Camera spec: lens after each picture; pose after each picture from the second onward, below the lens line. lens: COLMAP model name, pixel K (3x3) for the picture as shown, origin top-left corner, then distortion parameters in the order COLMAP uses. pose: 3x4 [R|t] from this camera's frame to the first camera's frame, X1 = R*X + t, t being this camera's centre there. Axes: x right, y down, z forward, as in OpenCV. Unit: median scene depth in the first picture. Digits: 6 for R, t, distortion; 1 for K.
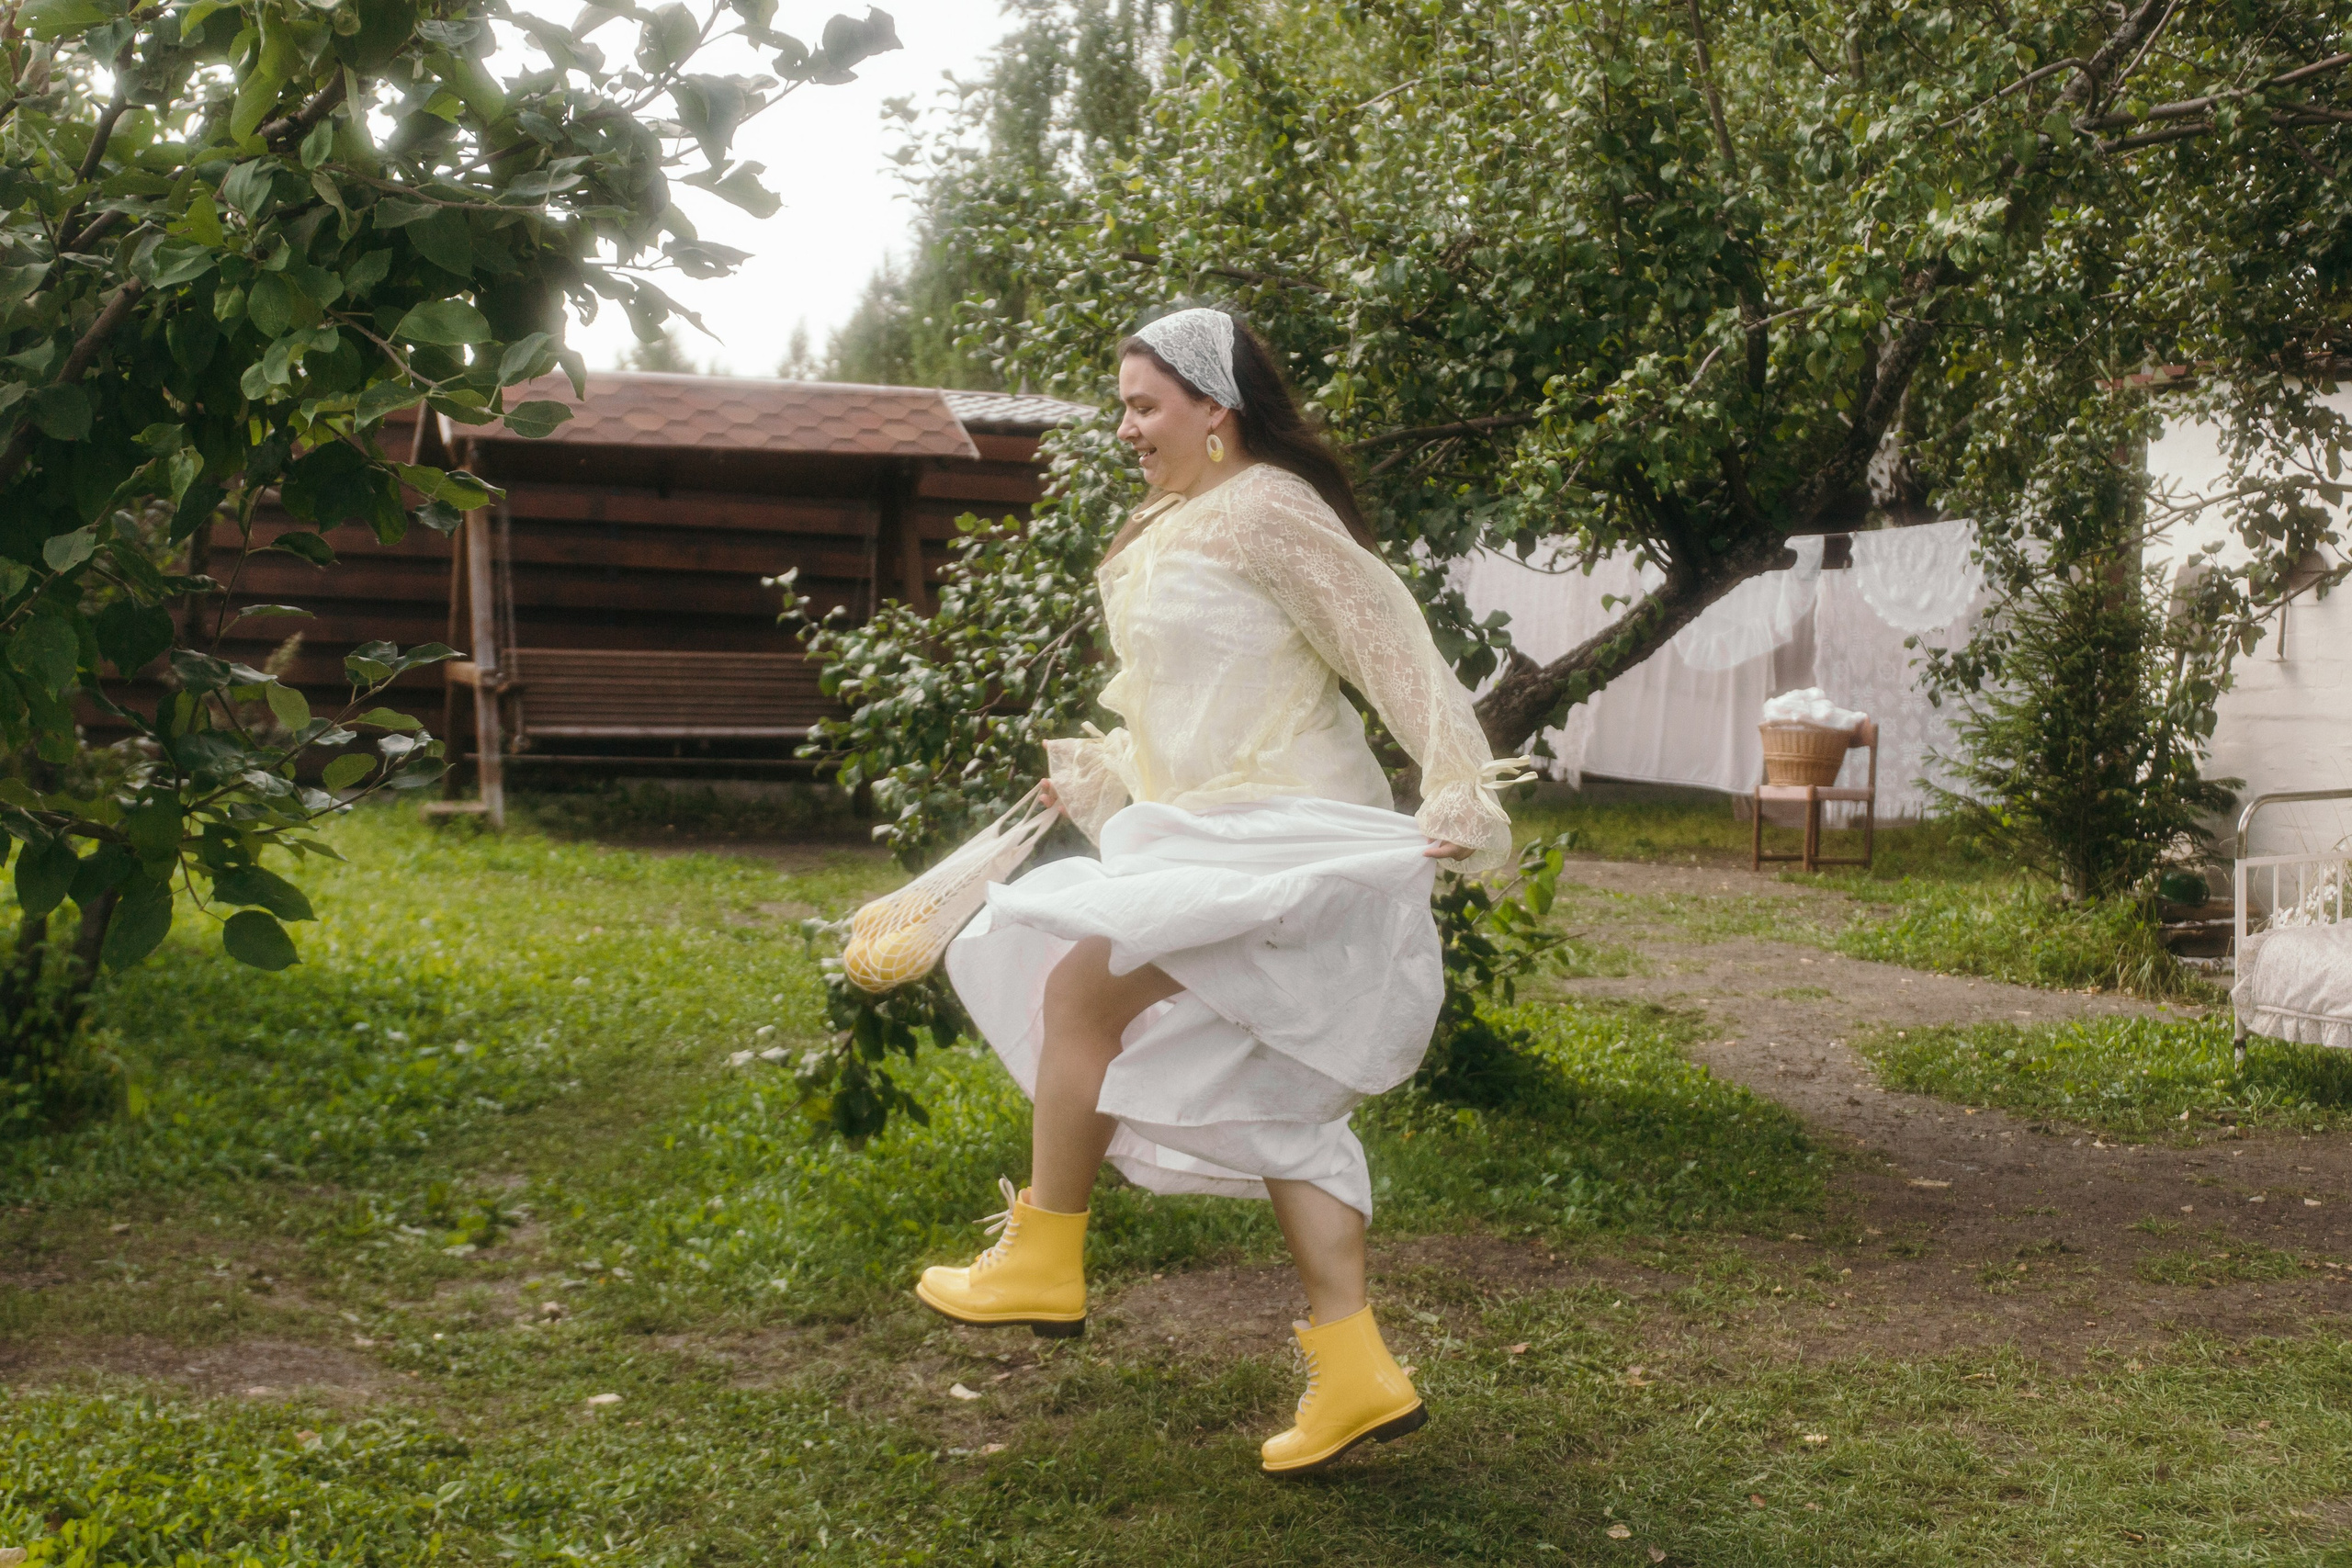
lens RADIAL K [[3184.2, 0, 1179.2], [0, 3184.2, 794.2], [0, 0, 1]] dist [-0.012468, 0.000000]
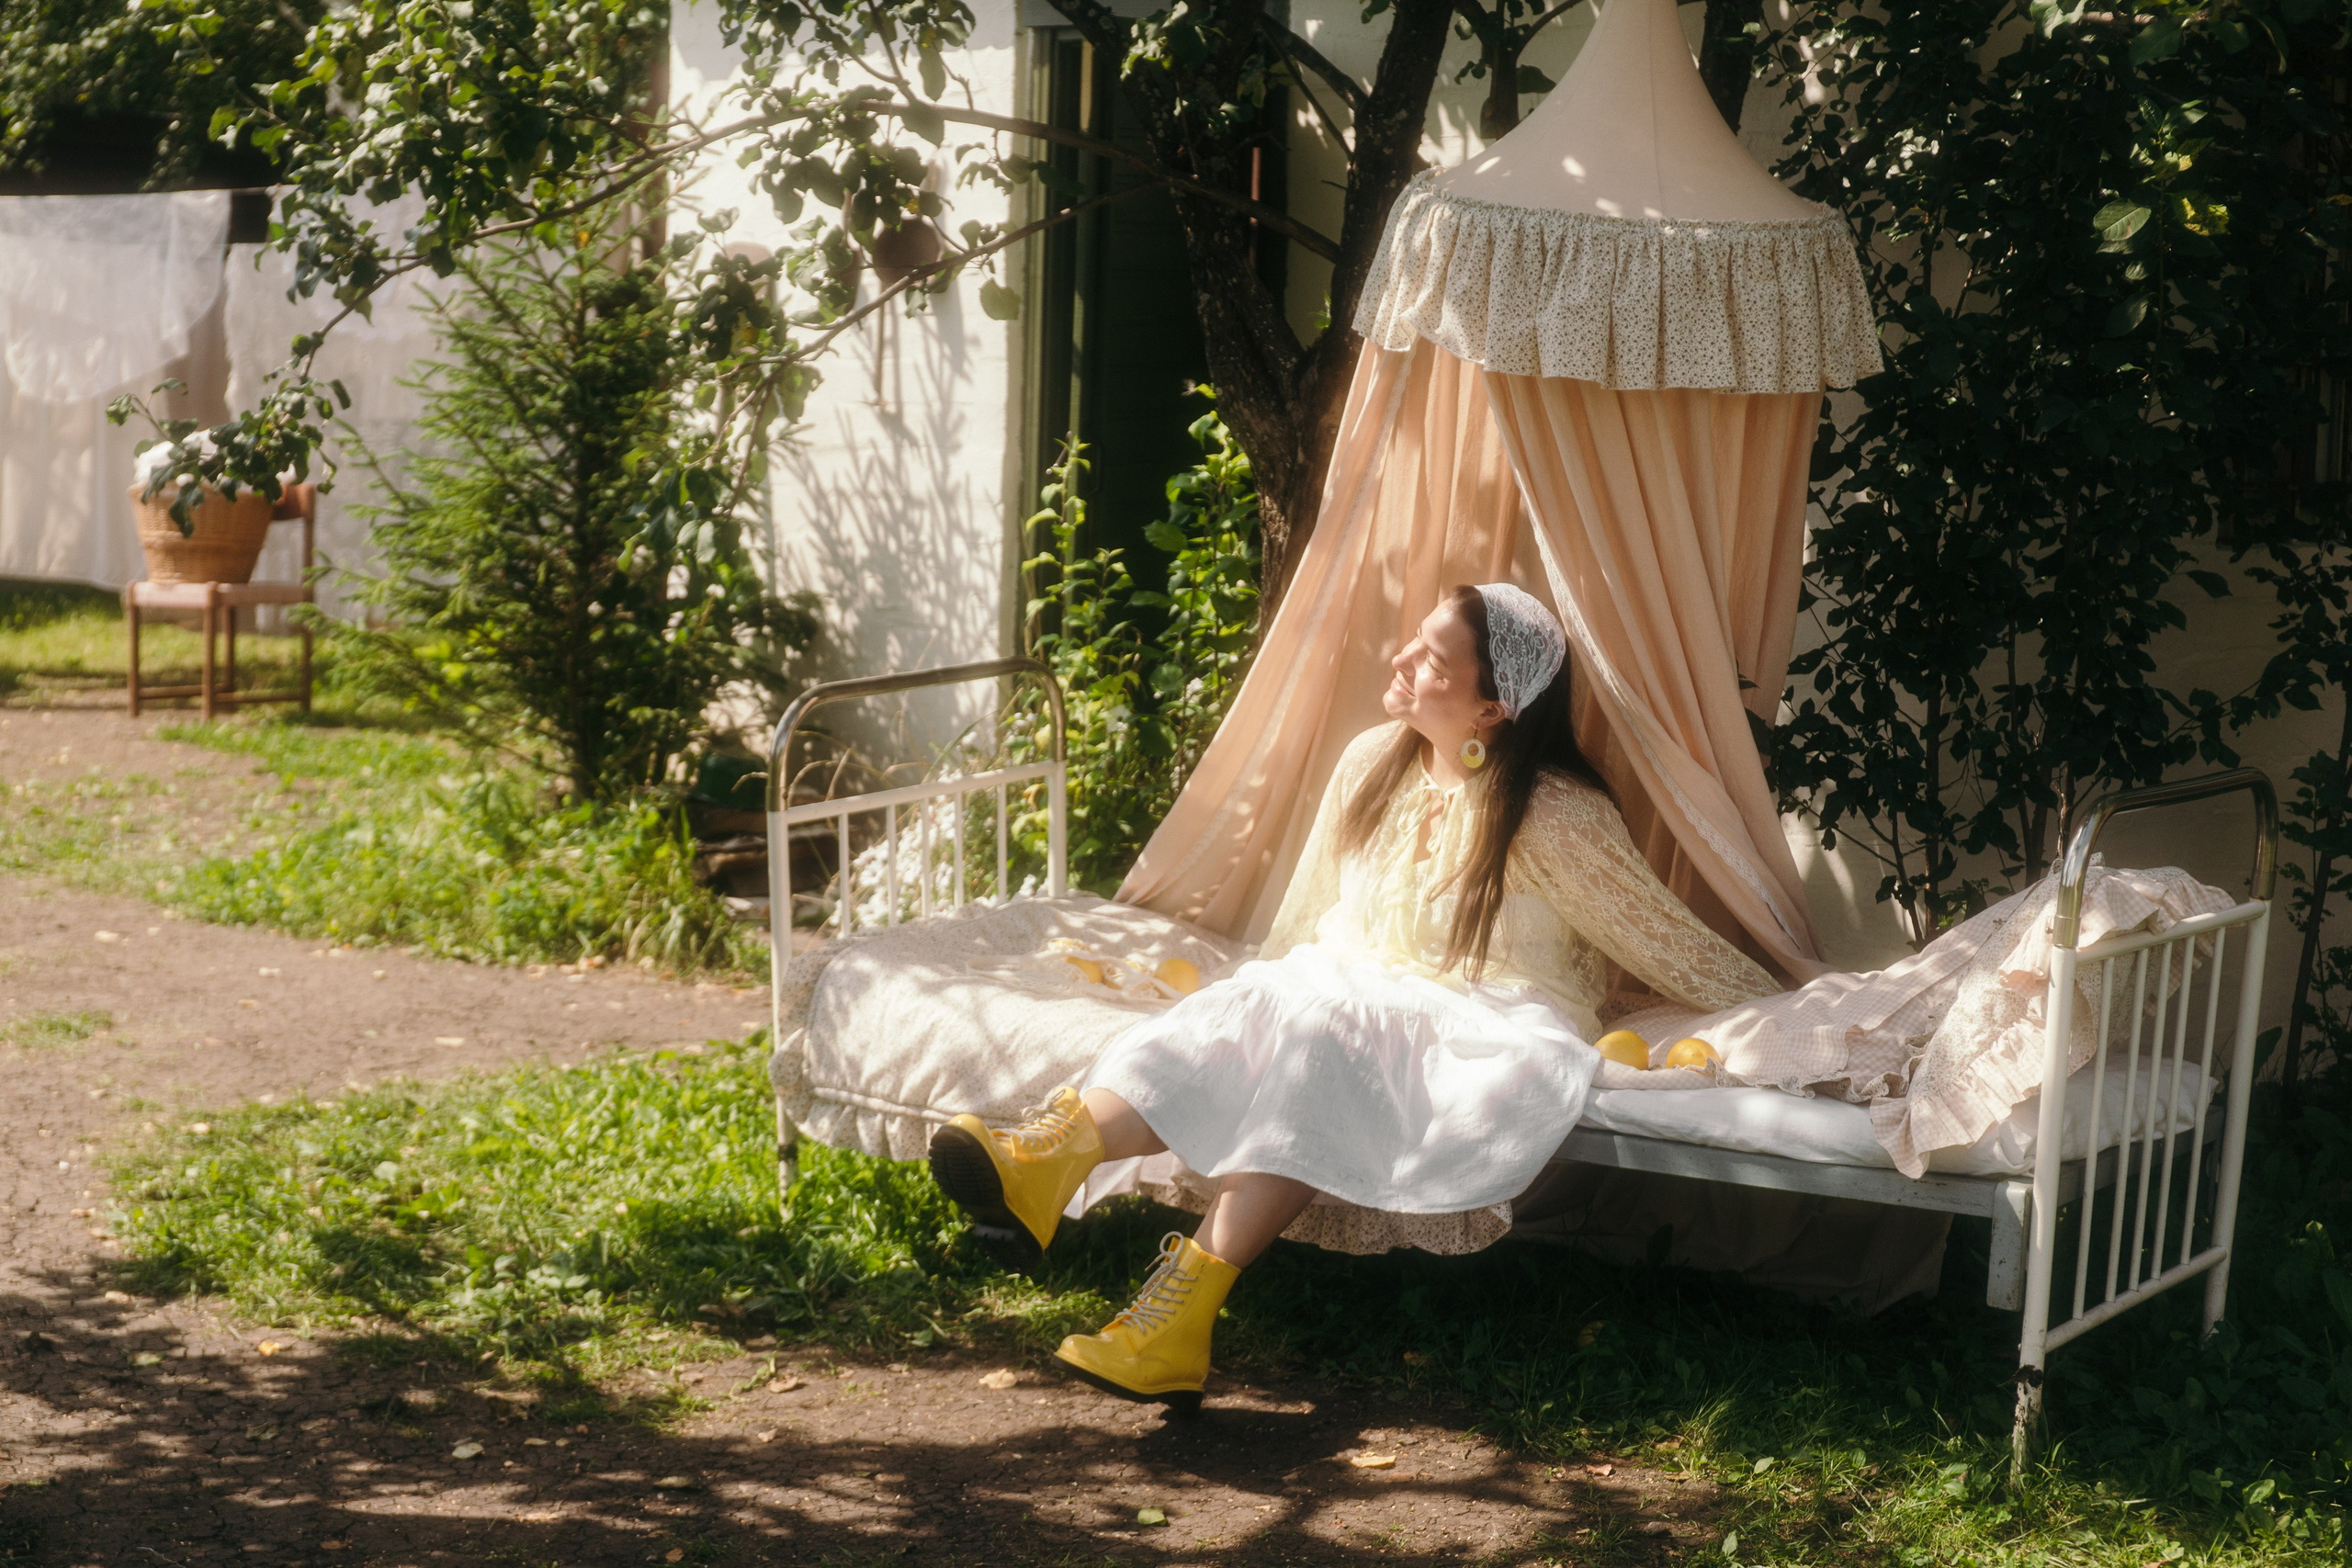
lens RADIAL K [[3861.6, 0, 1178.8], [0, 3861.6, 783.9], [0, 0, 1]] dist [-0.002075, 0.000000]
pose [[0.924082, -0.050756, 0.378808, 0.139393], [0.023539, 0.996819, 0.076139, -0.029389], [-0.381468, -0.061442, 0.922338, 0.348102]]
